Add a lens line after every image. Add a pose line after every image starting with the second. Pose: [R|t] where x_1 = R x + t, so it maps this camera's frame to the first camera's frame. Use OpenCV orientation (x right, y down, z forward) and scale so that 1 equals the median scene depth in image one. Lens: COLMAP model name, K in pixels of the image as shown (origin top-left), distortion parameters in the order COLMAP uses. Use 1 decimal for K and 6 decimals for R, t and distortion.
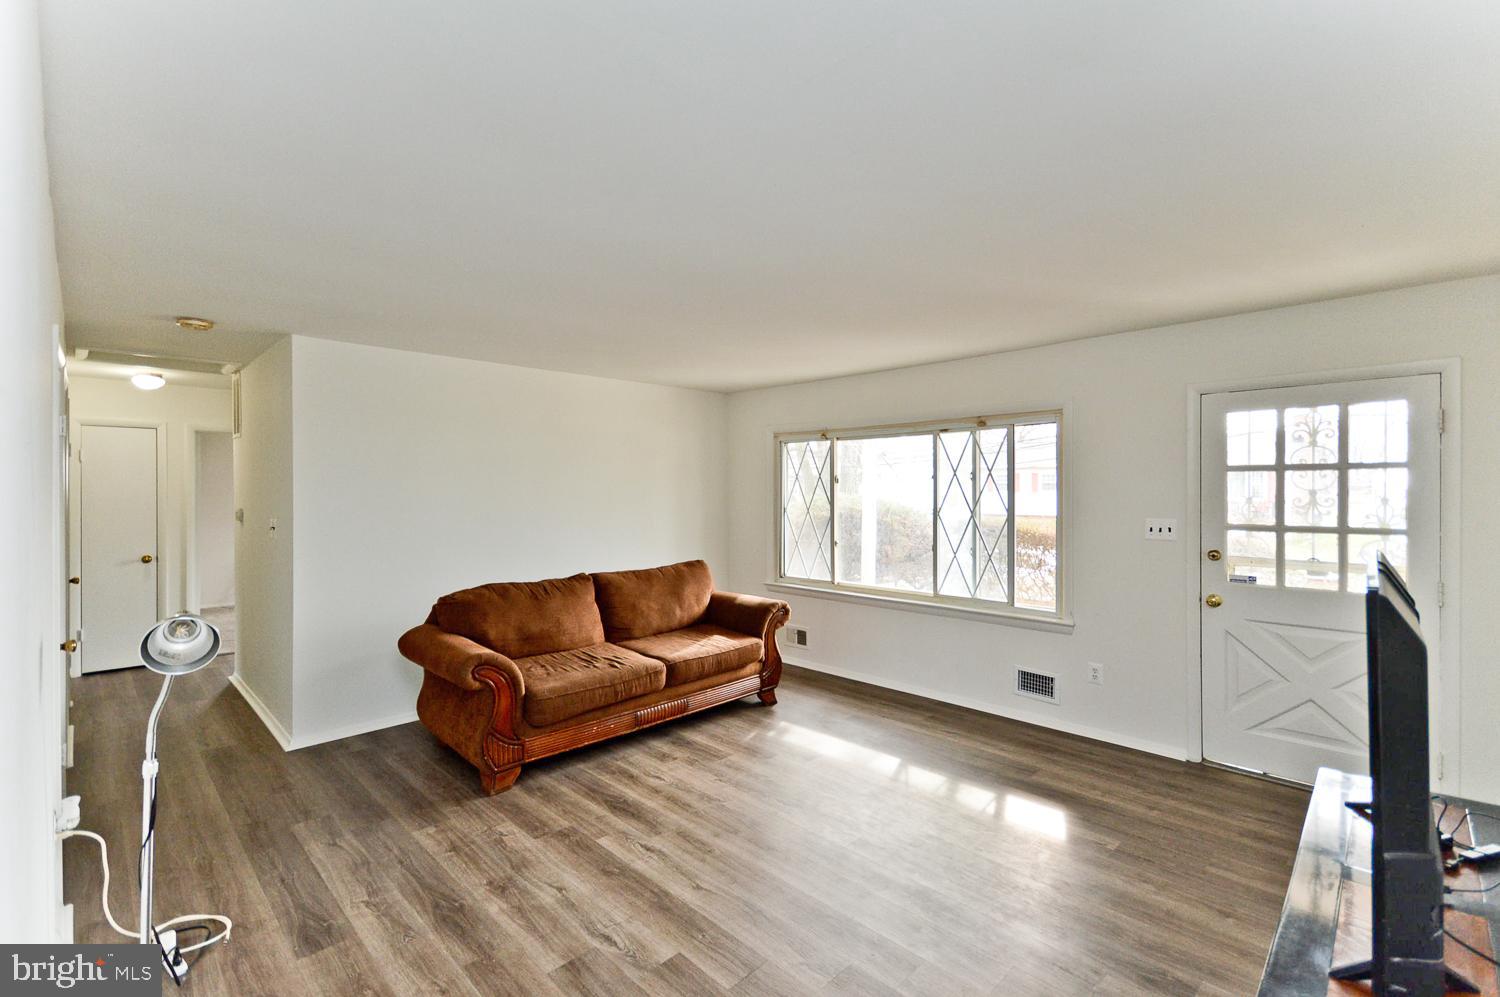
lens RADIAL K [[669.2, 0, 754.8], [0, 669.2, 495.6], [0, 0, 1]] dist [0.012859, -0.000095]
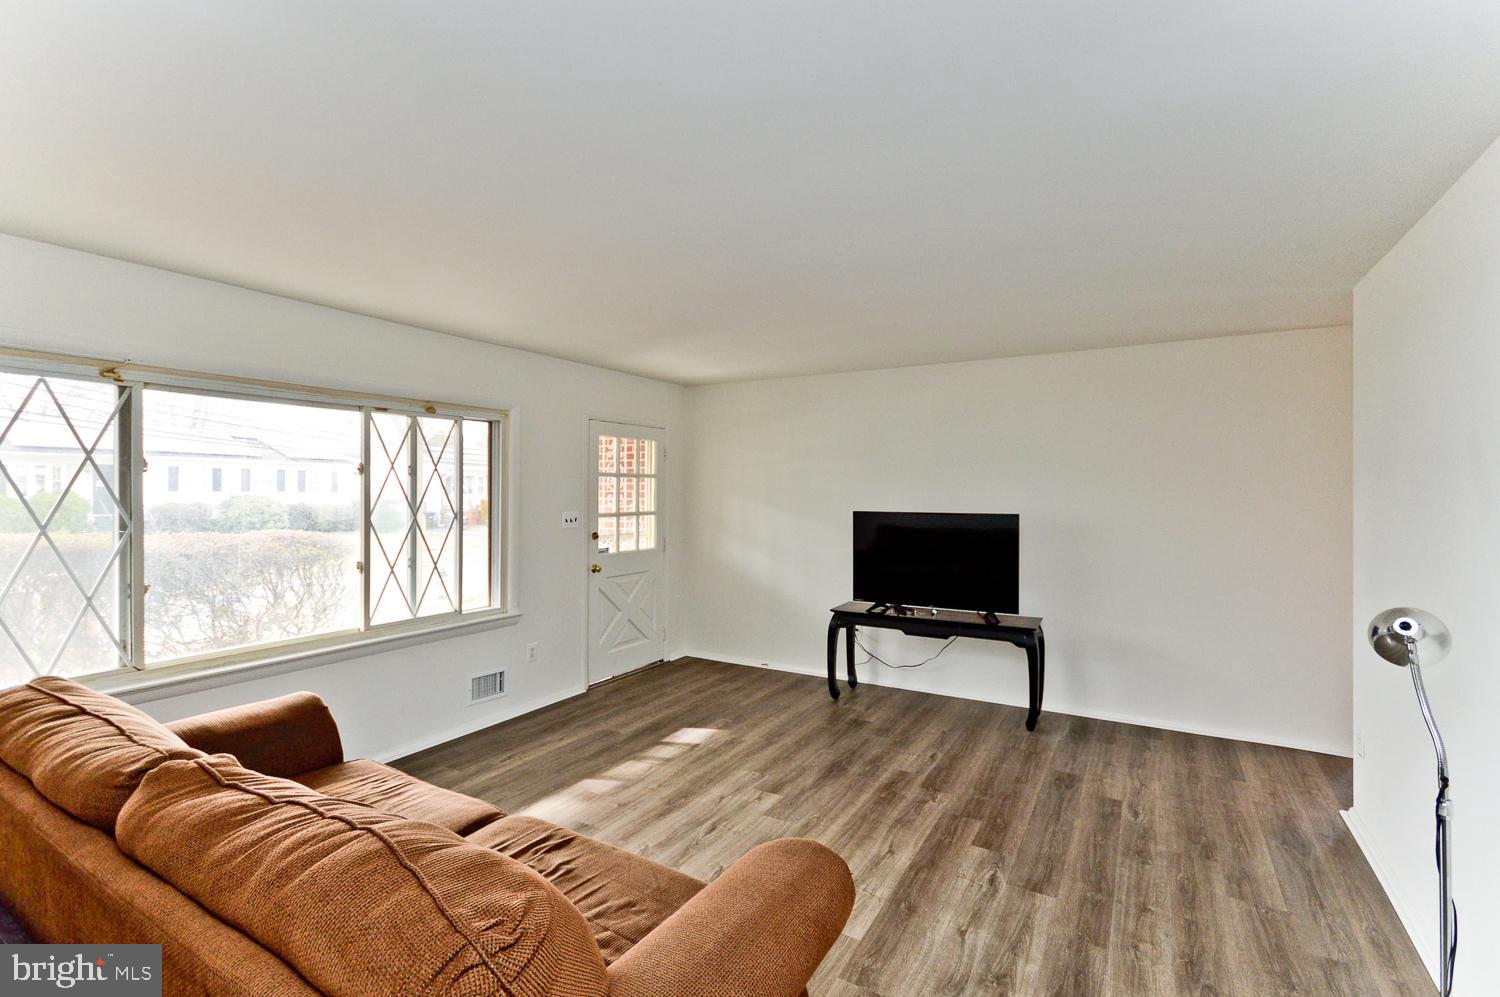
lens RADIAL K [[669.2, 0, 754.8], [0, 669.2, 495.6], [0, 0, 1]] dist [0.012859, -0.000095]
pose [[-0.252898, -0.004322, 0.967483, -0.676071], [0.003387, 0.999980, 0.005353, -0.001520], [-0.967487, 0.004631, -0.252878, 0.929593]]
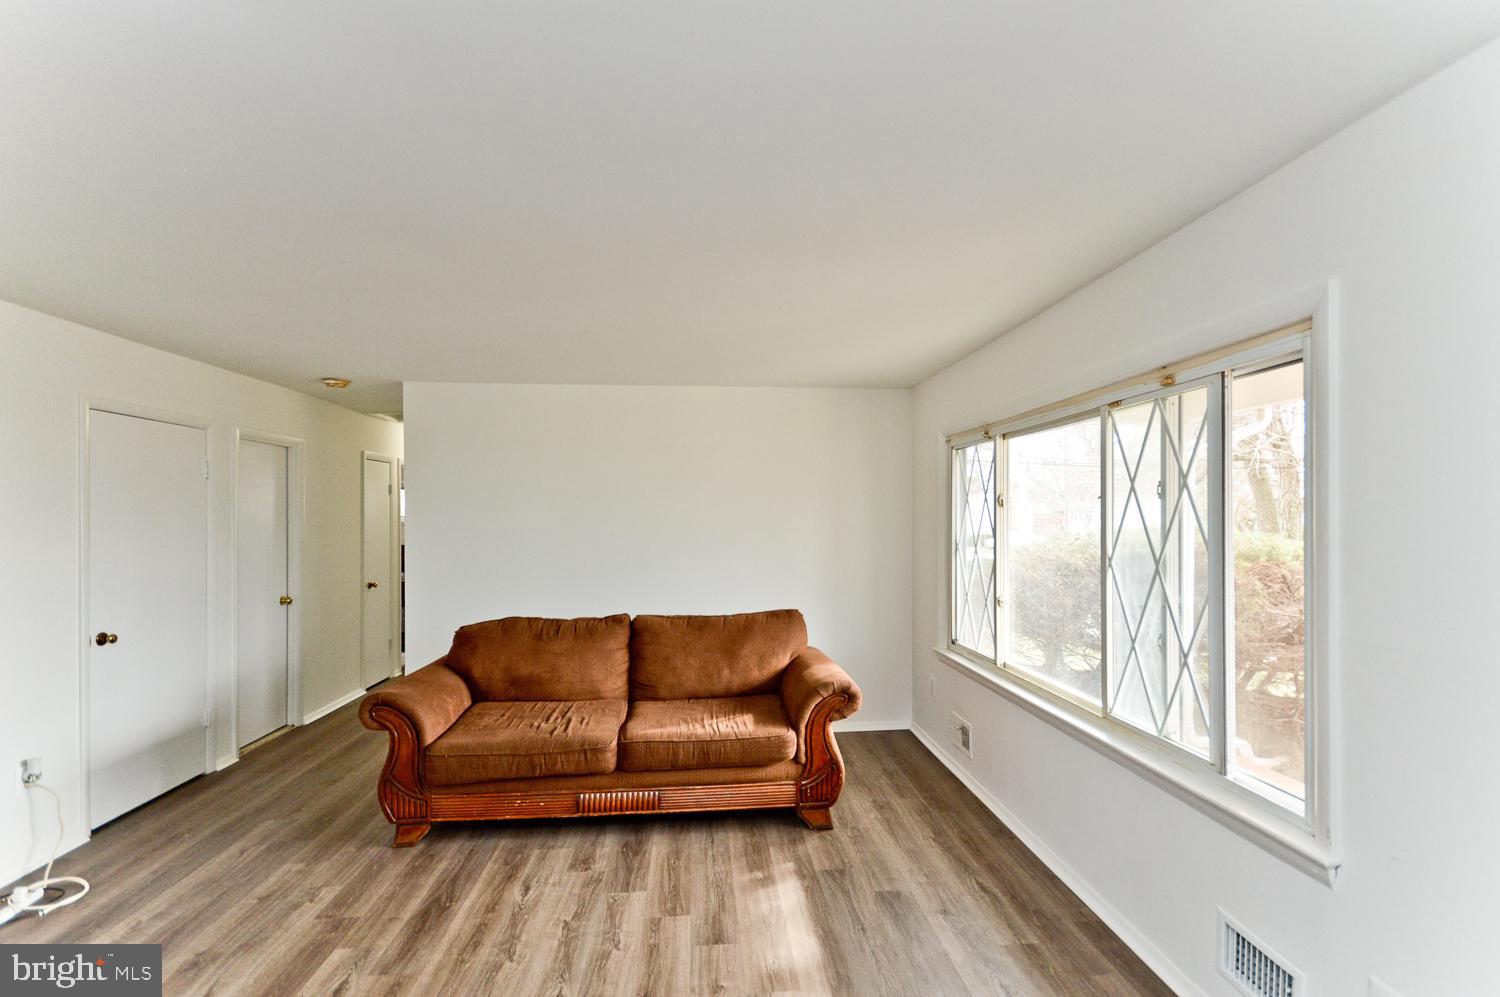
lens RADIAL K [[668.9, 0, 752.4], [0, 668.9, 521.6], [0, 0, 1]] dist [0.014000, -0.000265]
pose [[0.767206, 0.003284, -0.641393, 0.478895], [-0.002935, 0.999994, 0.001609, -0.006465], [0.641395, 0.000649, 0.767211, 0.491945]]
